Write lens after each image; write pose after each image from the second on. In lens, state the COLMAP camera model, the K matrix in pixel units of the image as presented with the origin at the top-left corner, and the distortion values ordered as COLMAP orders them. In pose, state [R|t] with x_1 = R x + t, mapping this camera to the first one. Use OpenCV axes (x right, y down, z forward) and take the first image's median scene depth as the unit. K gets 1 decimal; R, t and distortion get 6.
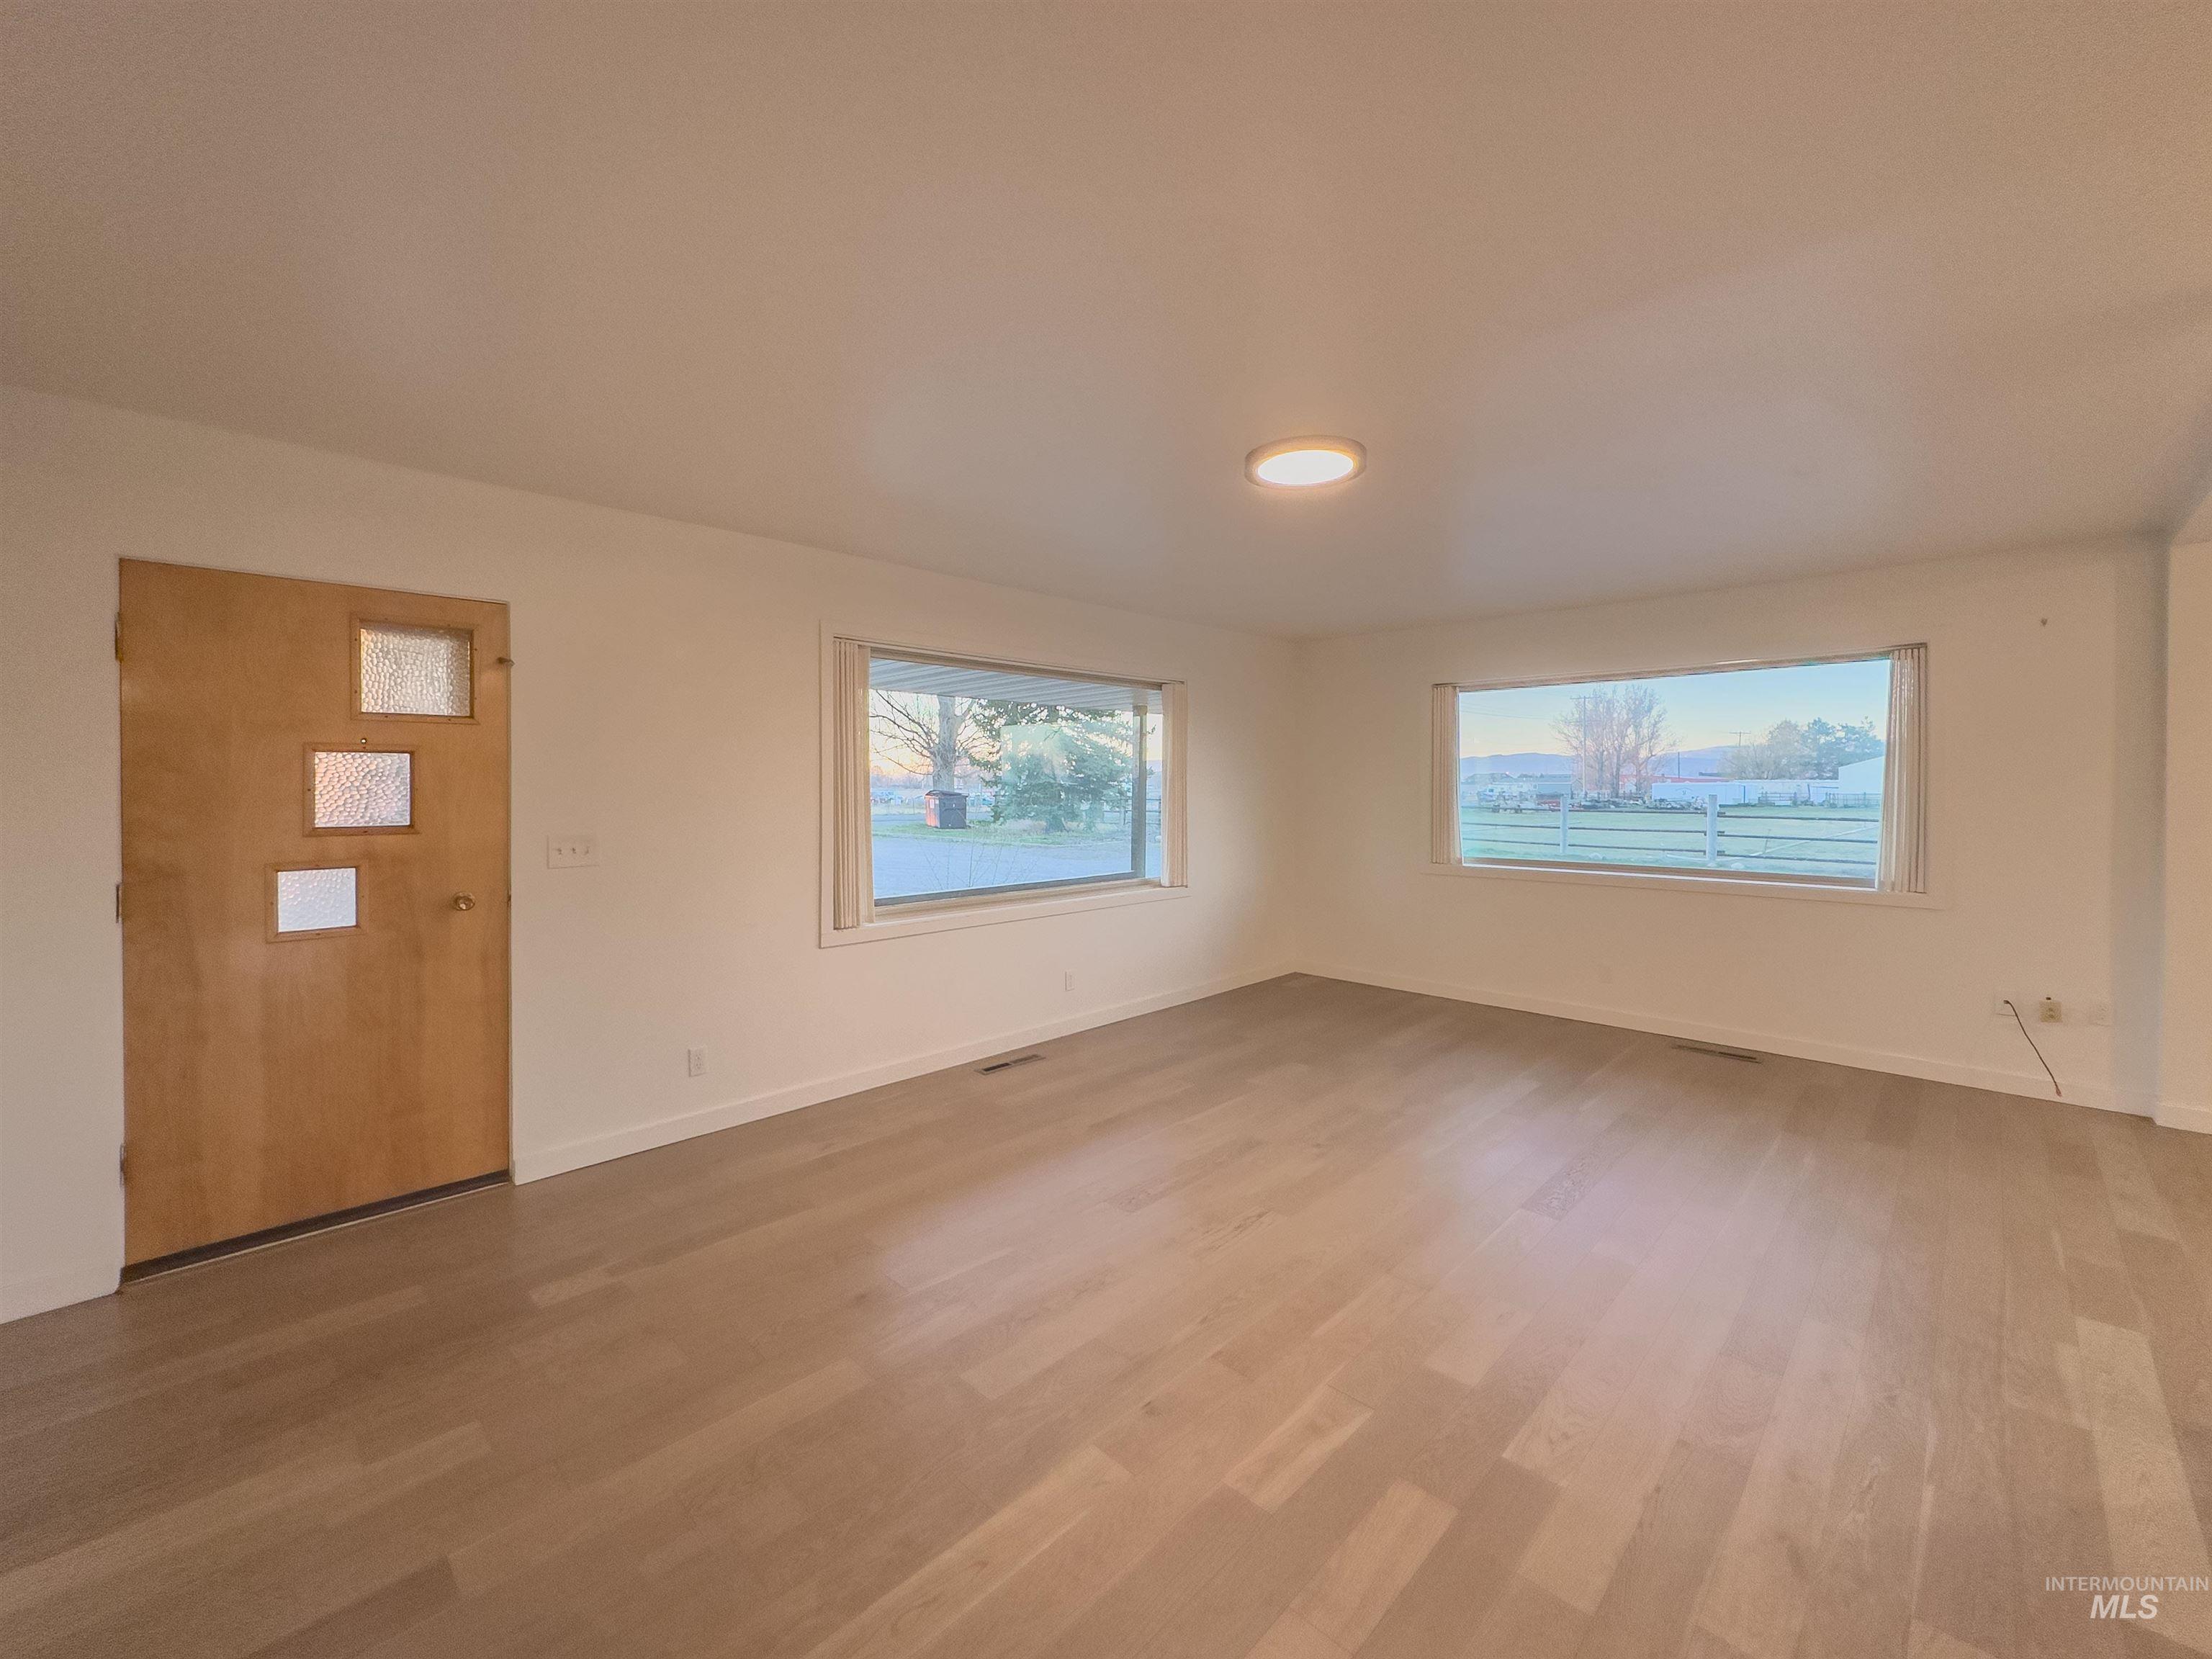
lens RADIAL K [[933.8, 0, 1108.5], [0, 933.8, 784.8], [0, 0, 1]] dist [0.002347, -0.001522]
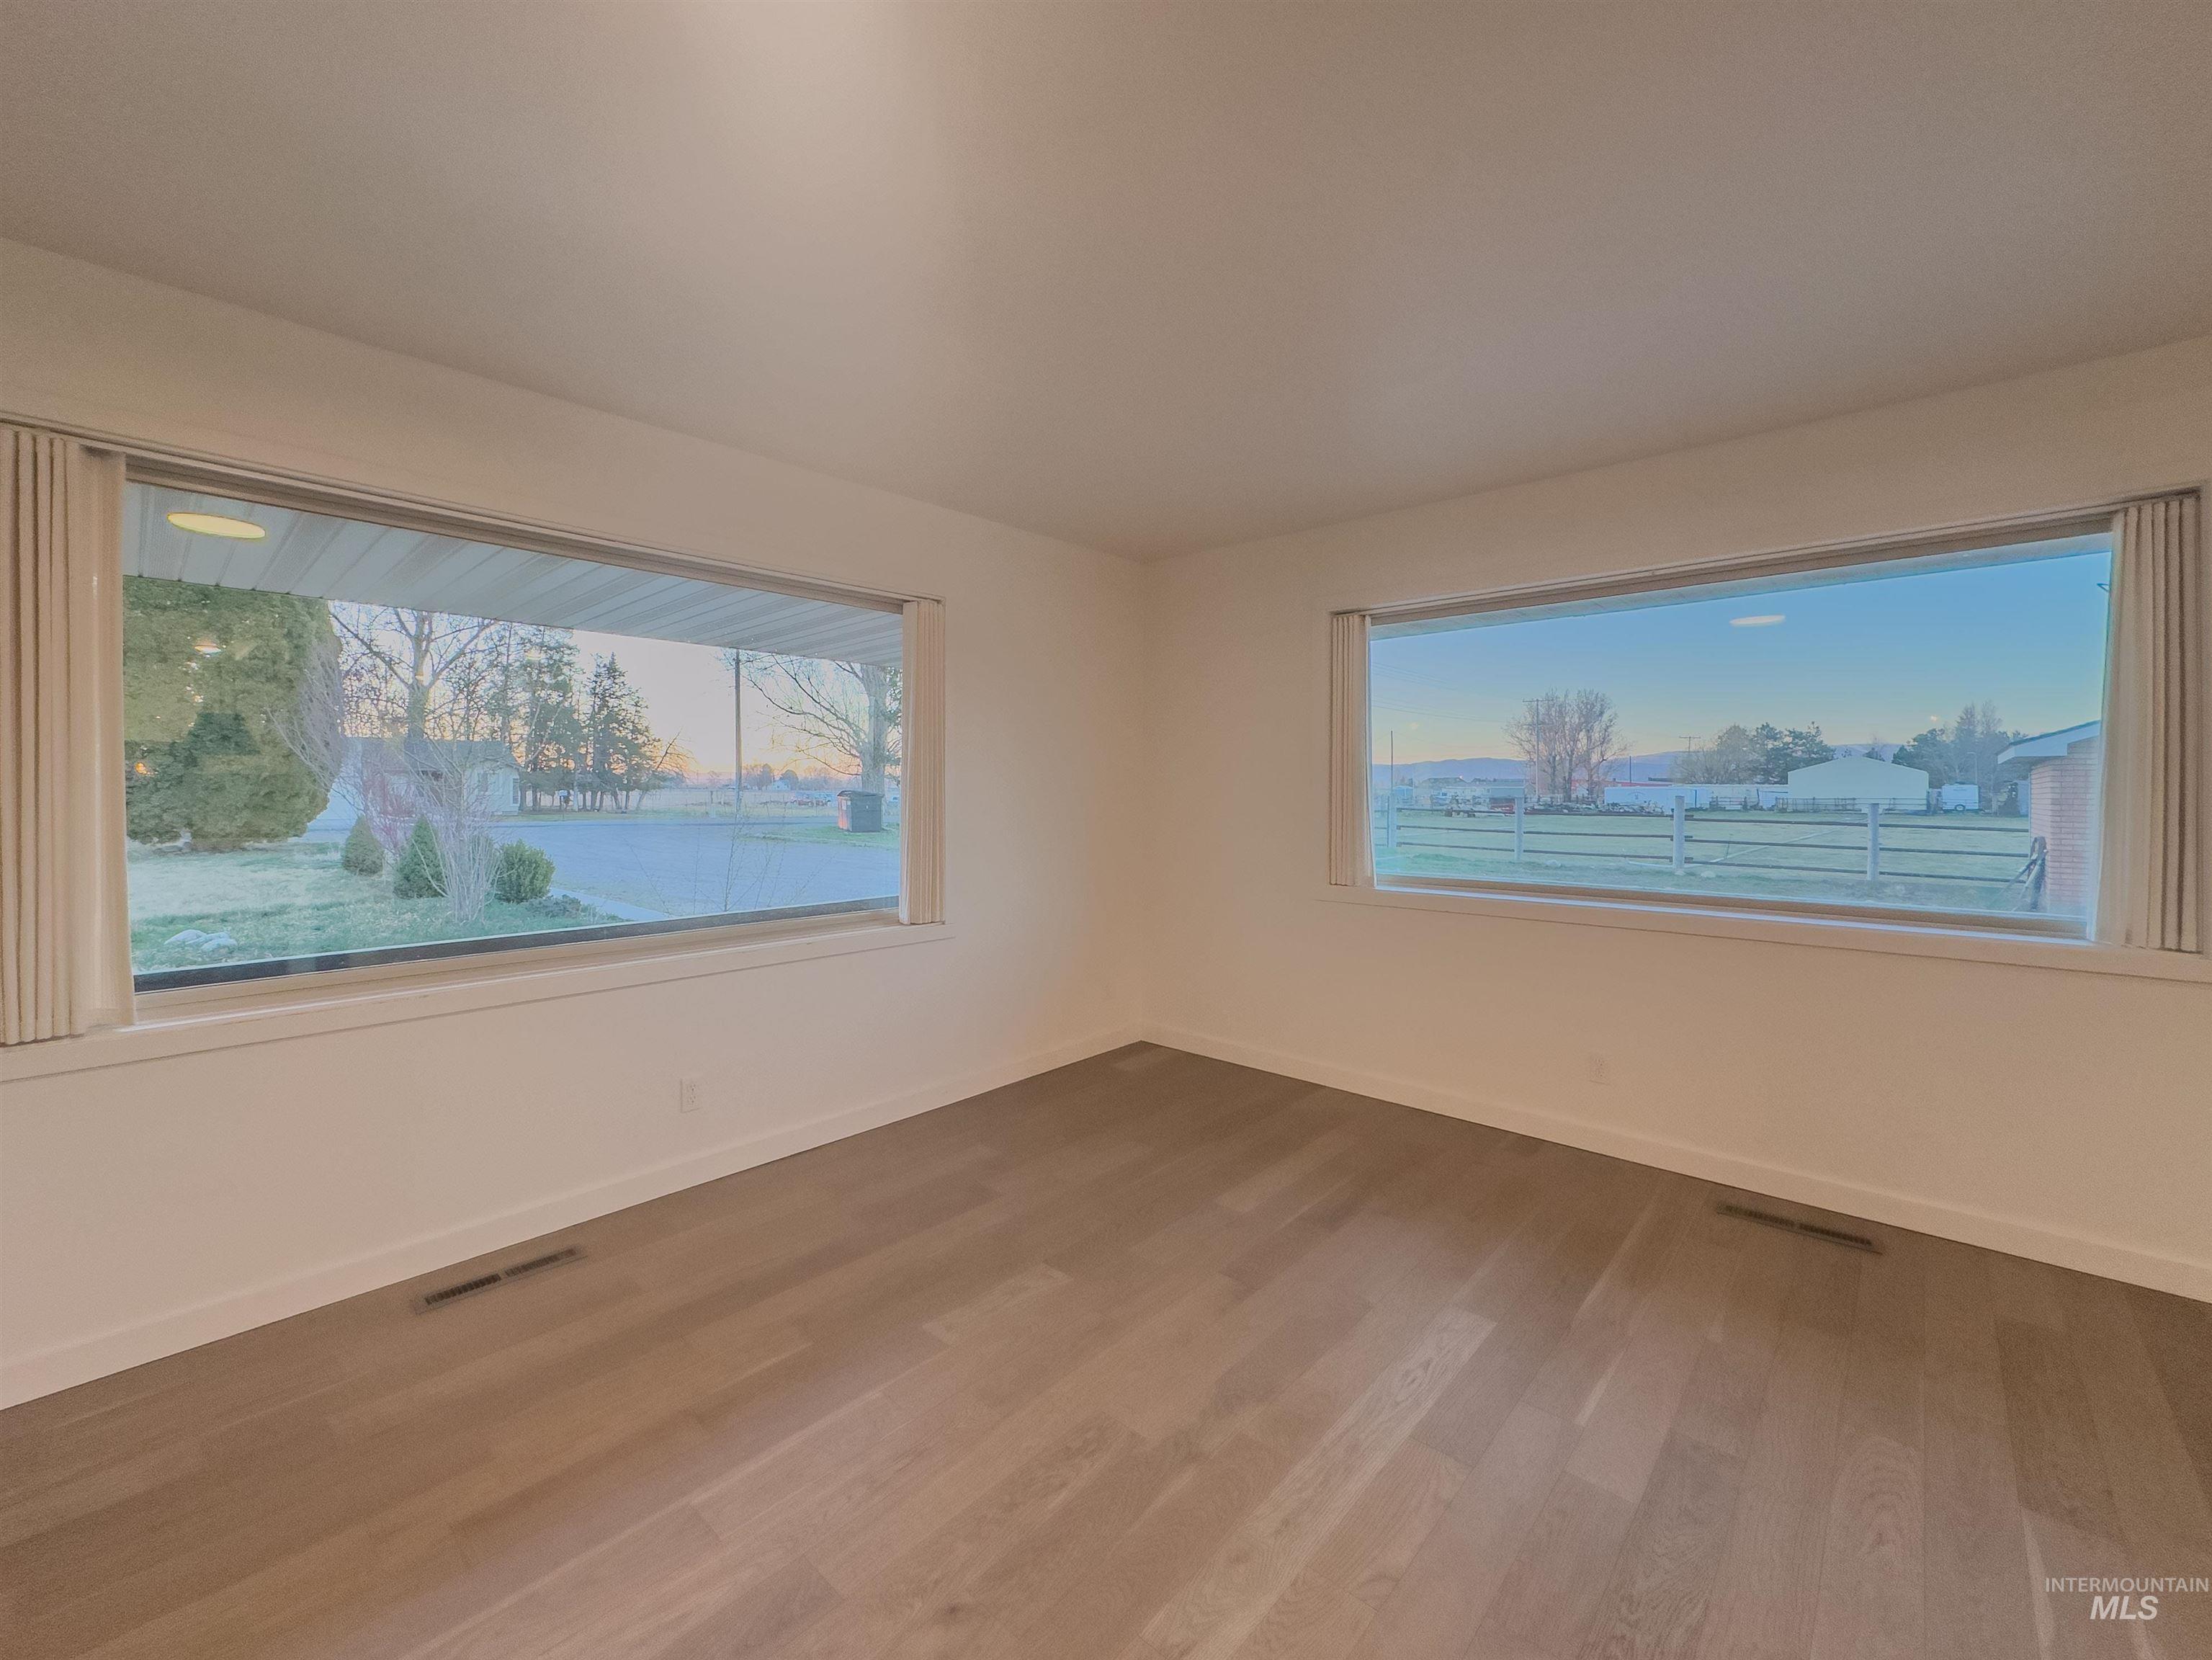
lens RADIAL K [[933.9, 0, 1089.3], [0, 933.9, 777.9], [0, 0, 1]] dist [0.002347, -0.001522]
pose [[0.999696, 0.002366, 0.024561, 0.045913], [-0.002088, 0.999933, -0.011364, 0.004743], [-0.024586, 0.011309, 0.999634, 0.098878]]
